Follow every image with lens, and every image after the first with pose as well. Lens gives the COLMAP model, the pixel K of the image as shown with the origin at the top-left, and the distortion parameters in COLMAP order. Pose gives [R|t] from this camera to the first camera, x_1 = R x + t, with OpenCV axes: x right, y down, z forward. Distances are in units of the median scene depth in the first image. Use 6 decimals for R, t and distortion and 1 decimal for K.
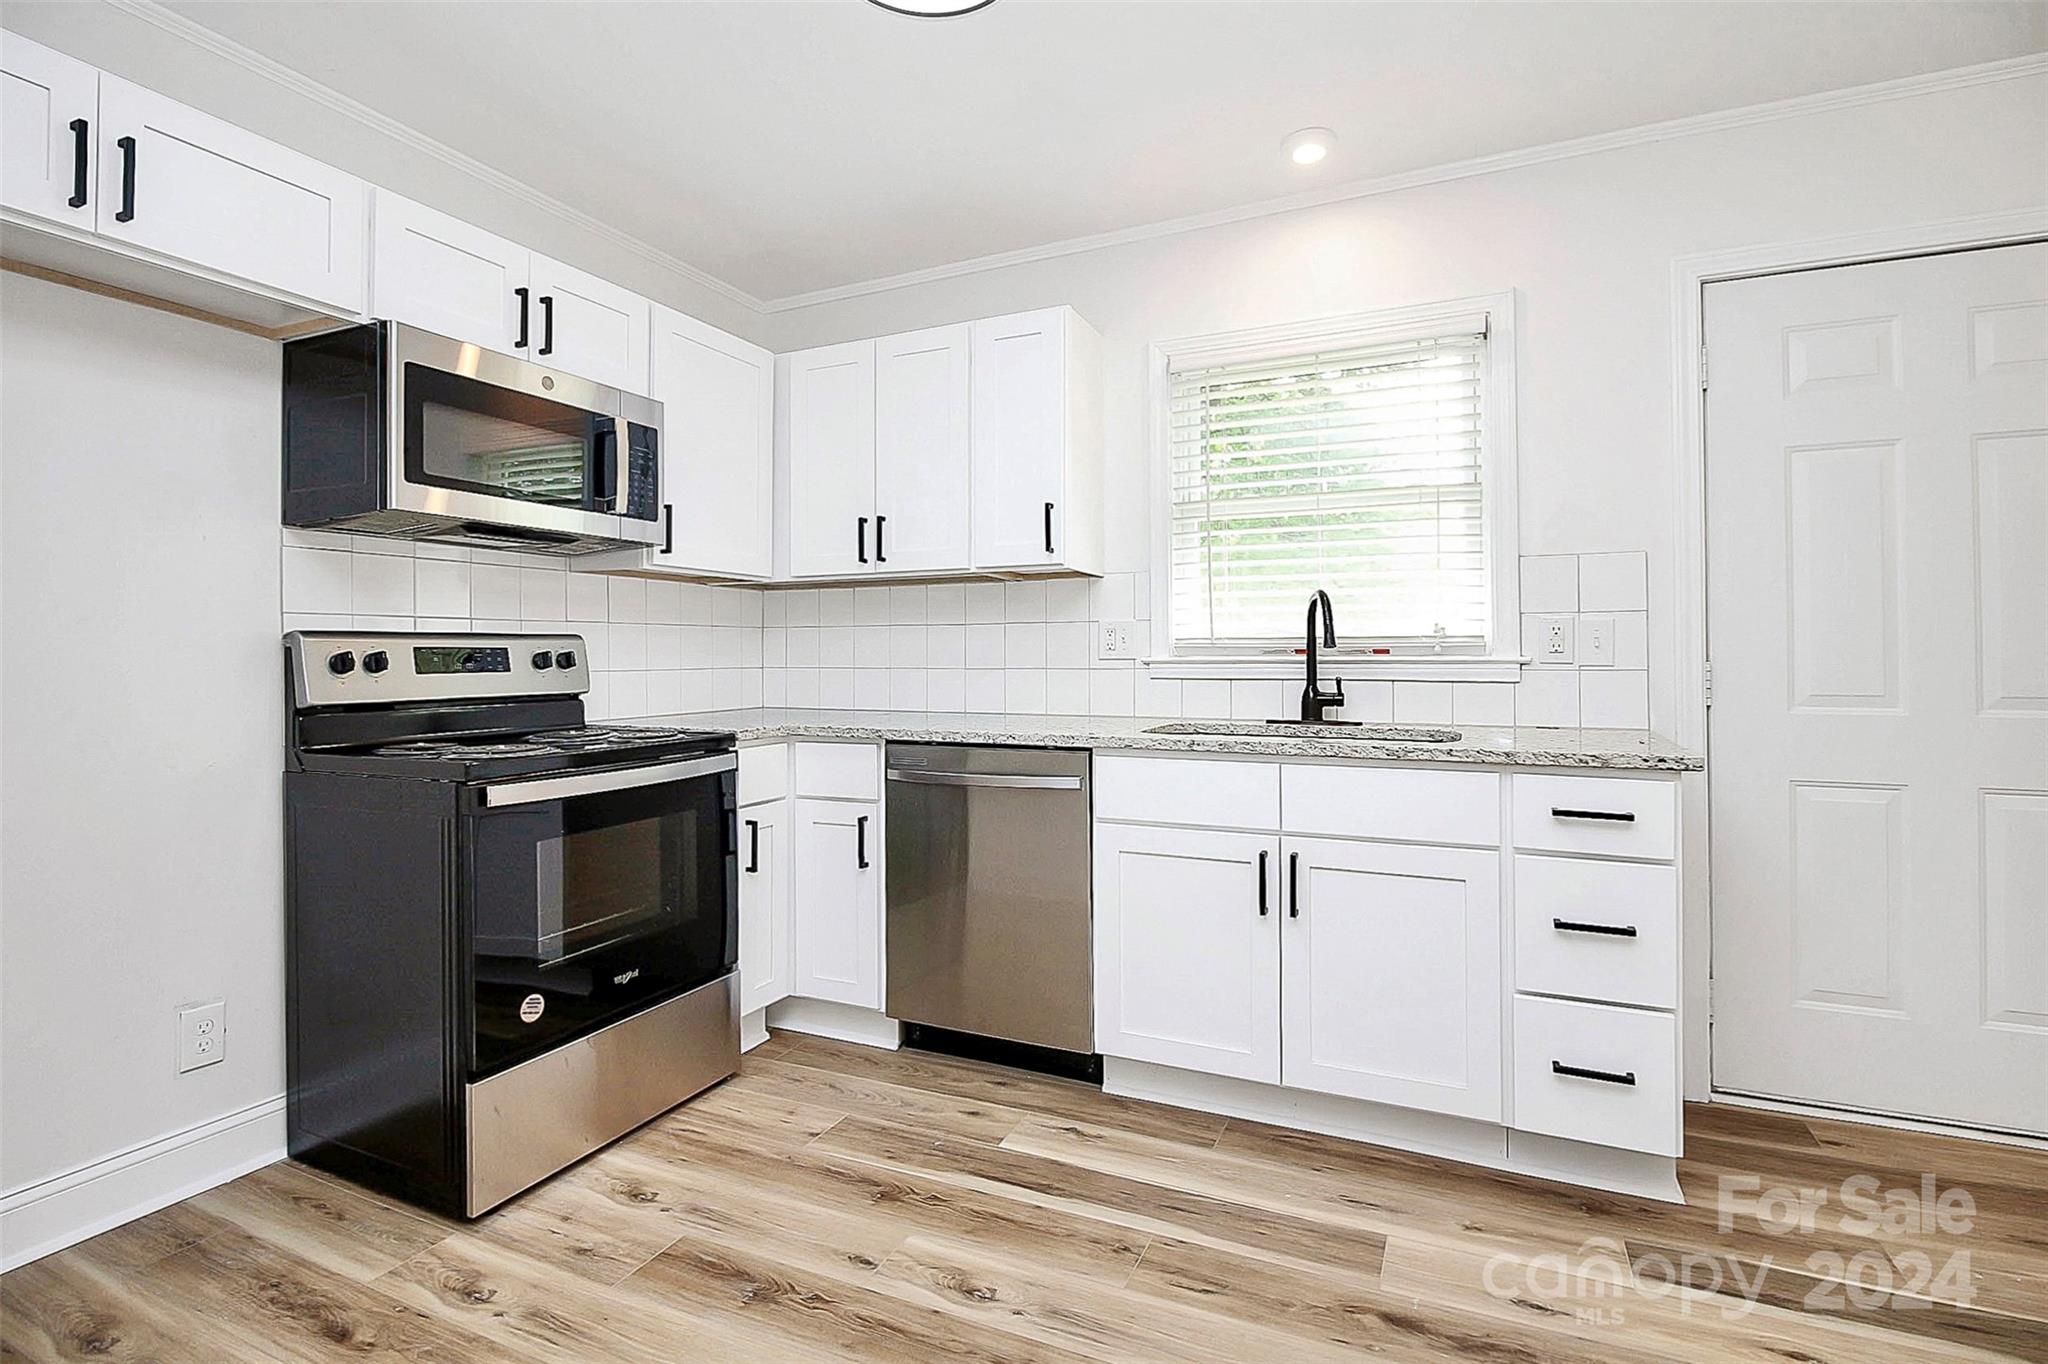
lens RADIAL K [[964.8, 0, 1037.2], [0, 964.8, 653.0], [0, 0, 1]] dist [-0.000792, -0.007285]
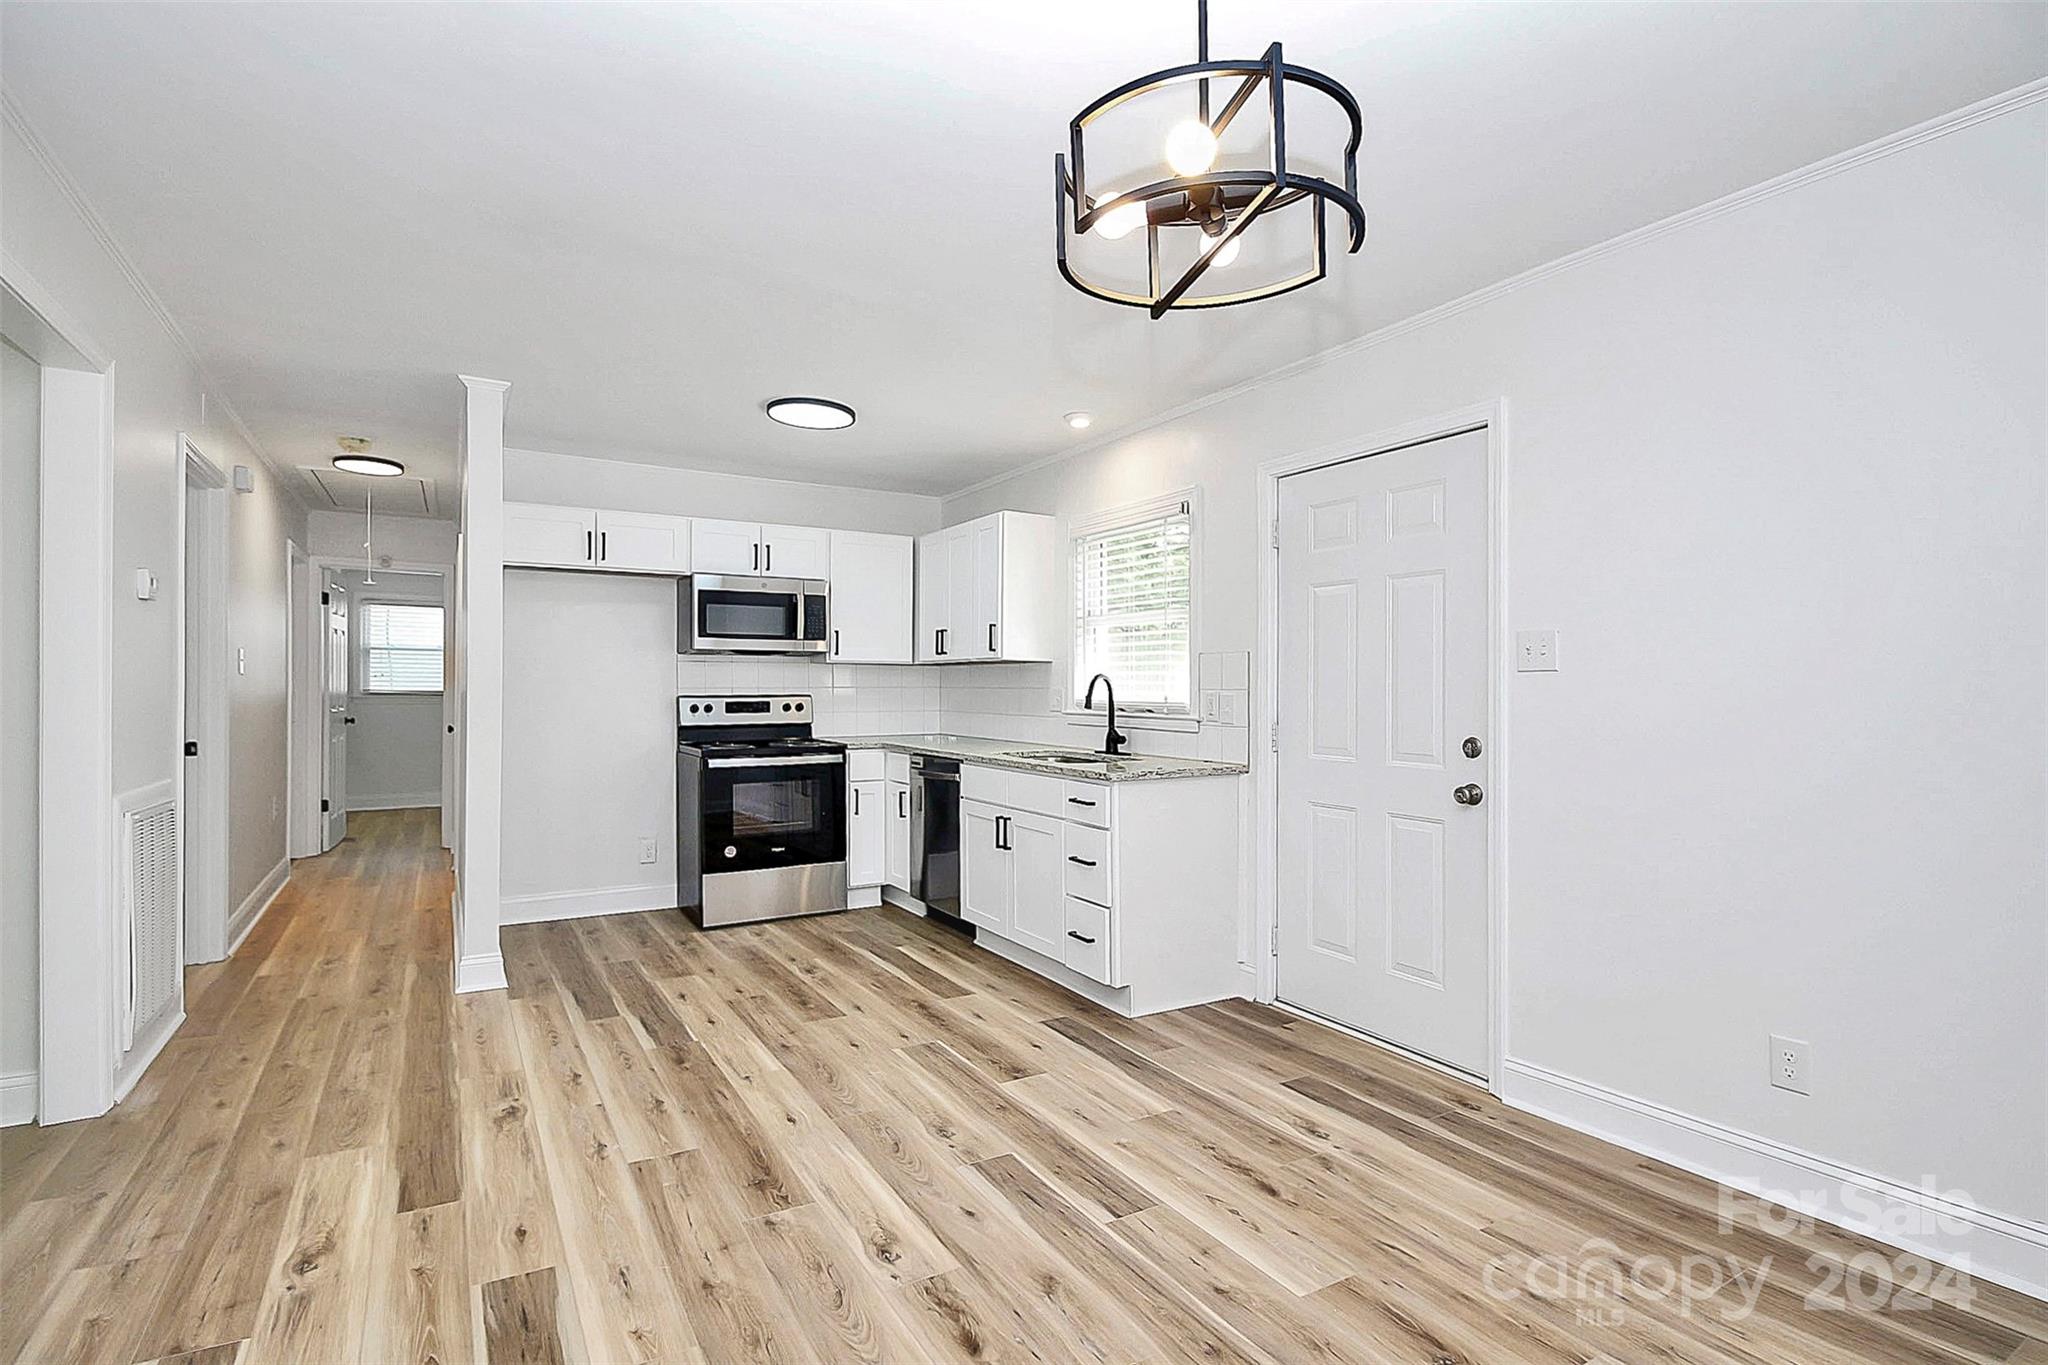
lens RADIAL K [[964.8, 0, 1051.8], [0, 964.8, 695.3], [0, 0, 1]] dist [-0.000792, -0.007285]
pose [[0.835546, 0.011398, -0.549302, 1.204378], [-0.008906, 0.999934, 0.007201, -0.041805], [0.549348, -0.001125, 0.835593, -0.479390]]
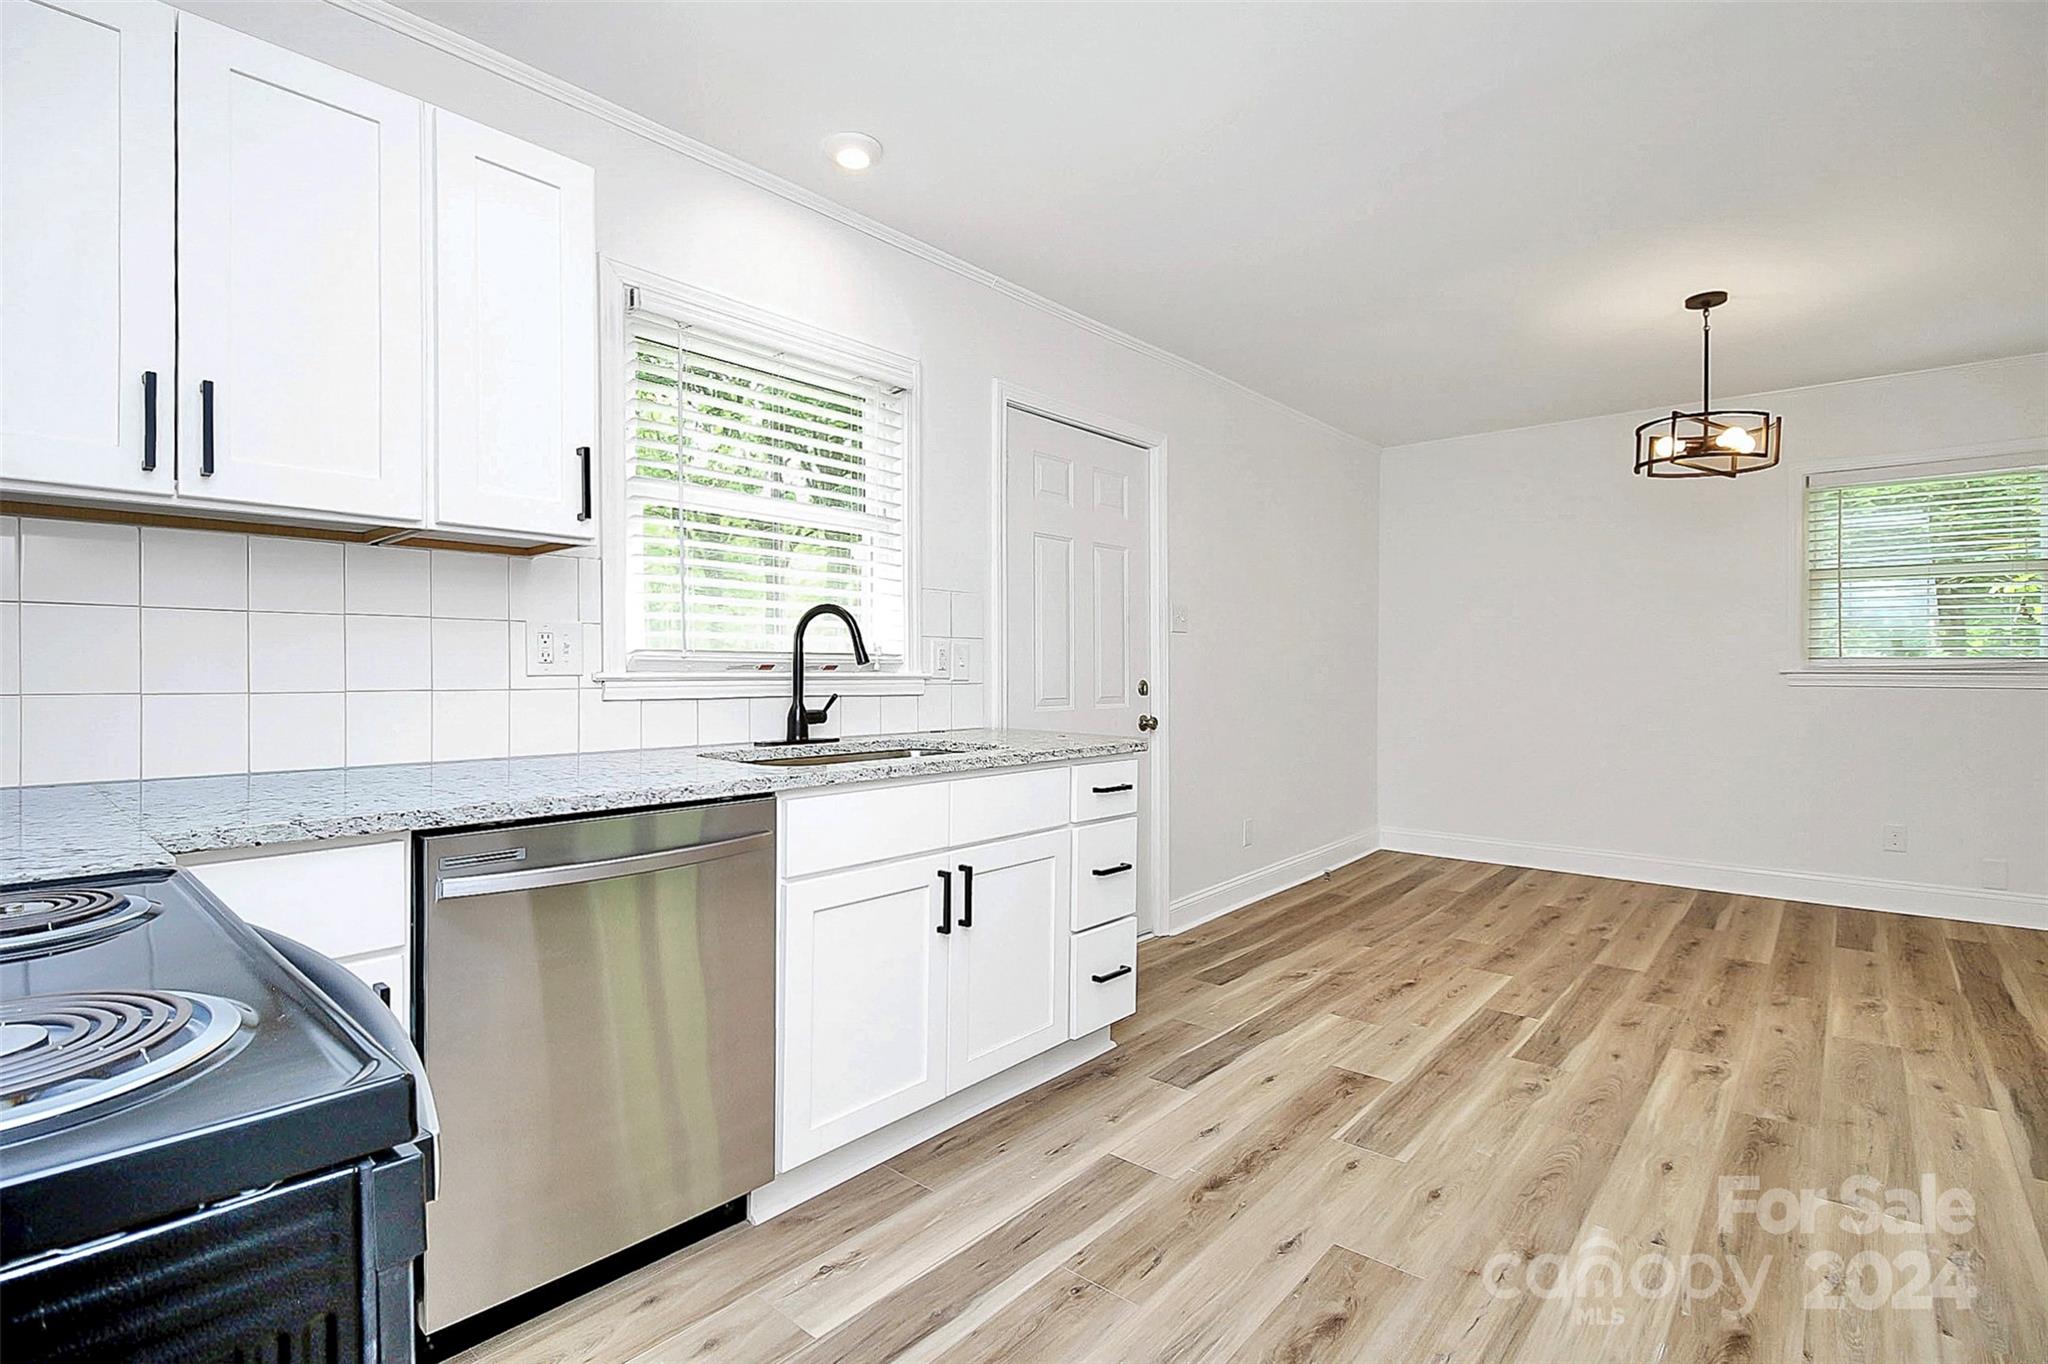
lens RADIAL K [[964.8, 0, 996.0], [0, 964.8, 672.3], [0, 0, 1]] dist [-0.000792, -0.007285]
pose [[0.296659, -0.000313, 0.954983, -0.617649], [-0.011355, 0.999928, 0.003855, -0.002781], [-0.954916, -0.011988, 0.296634, 0.577042]]
